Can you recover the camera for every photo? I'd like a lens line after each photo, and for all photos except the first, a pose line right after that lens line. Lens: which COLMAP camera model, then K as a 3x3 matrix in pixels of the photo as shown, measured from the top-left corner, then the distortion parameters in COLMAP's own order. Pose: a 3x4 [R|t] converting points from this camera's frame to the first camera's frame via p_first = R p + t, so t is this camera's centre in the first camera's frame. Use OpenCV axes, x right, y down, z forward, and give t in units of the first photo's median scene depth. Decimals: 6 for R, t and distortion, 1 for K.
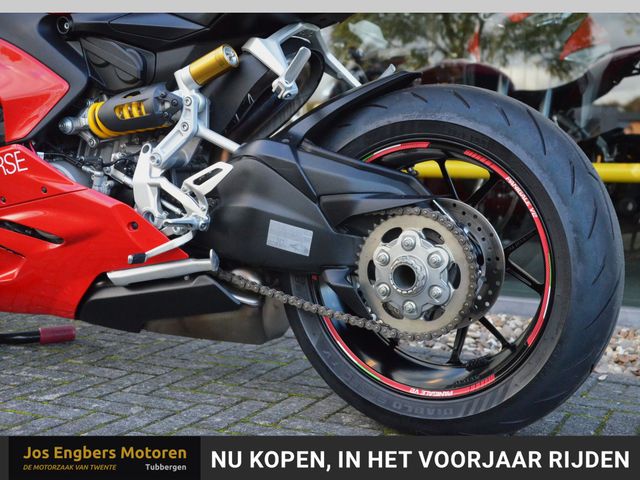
lens RADIAL K [[906.1, 0, 329.7], [0, 906.1, 250.1], [0, 0, 1]] dist [-0.009240, 0.862437]
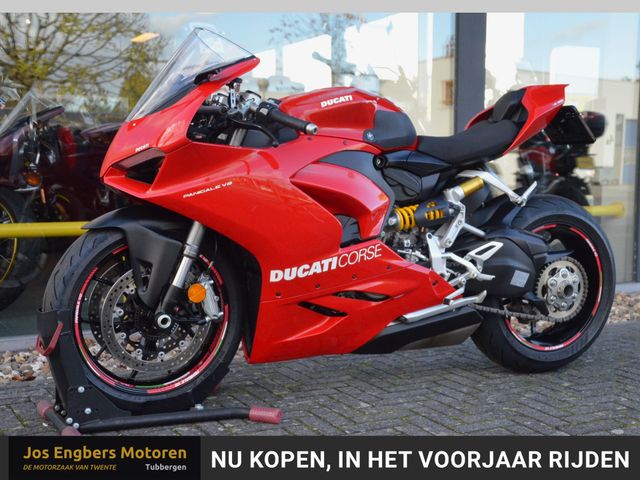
lens RADIAL K [[906.1, 0, 329.7], [0, 906.1, 250.1], [0, 0, 1]] dist [-0.009240, 0.862437]
pose [[0.602328, -0.085953, 0.793608, -1.627744], [0.095634, 0.994795, 0.035159, -0.162027], [-0.792499, 0.054719, 0.607413, 0.141752]]
